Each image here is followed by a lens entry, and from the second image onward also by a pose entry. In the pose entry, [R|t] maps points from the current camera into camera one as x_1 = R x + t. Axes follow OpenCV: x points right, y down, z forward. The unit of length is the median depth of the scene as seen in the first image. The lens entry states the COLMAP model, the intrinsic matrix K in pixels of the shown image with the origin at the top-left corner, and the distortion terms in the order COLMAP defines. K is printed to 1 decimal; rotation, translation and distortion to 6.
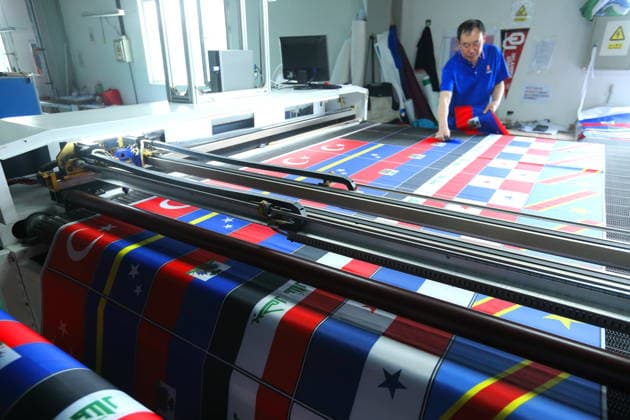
lens RADIAL K [[407.2, 0, 317.3], [0, 407.2, 211.6], [0, 0, 1]] dist [-0.004514, 0.029434]
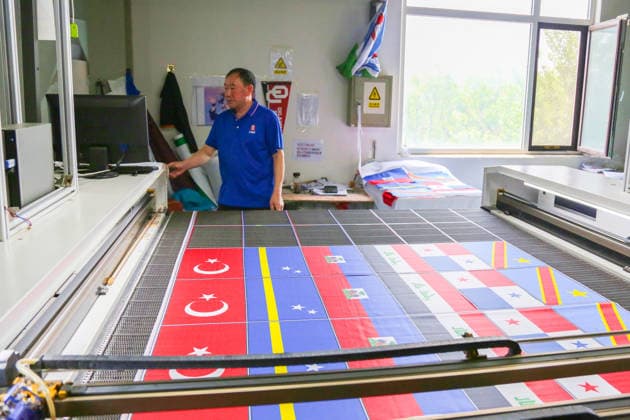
lens RADIAL K [[521.5, 0, 328.0], [0, 521.5, 197.1], [0, 0, 1]] dist [-0.065248, -0.035674]
pose [[0.724547, -0.114891, 0.679582, -0.244105], [0.222672, 0.972153, -0.073052, -0.110055], [-0.652264, 0.204253, 0.729954, 0.181680]]
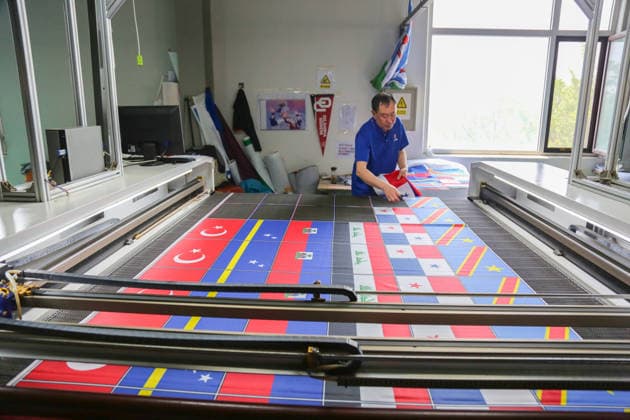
lens RADIAL K [[425.0, 0, 309.0], [0, 425.0, 211.5], [0, 0, 1]] dist [-0.088260, 0.026309]
pose [[0.868929, -0.116224, 0.481098, -0.141135], [0.173183, 0.981987, -0.075564, -0.064936], [-0.463649, 0.148978, 0.873404, 0.081100]]
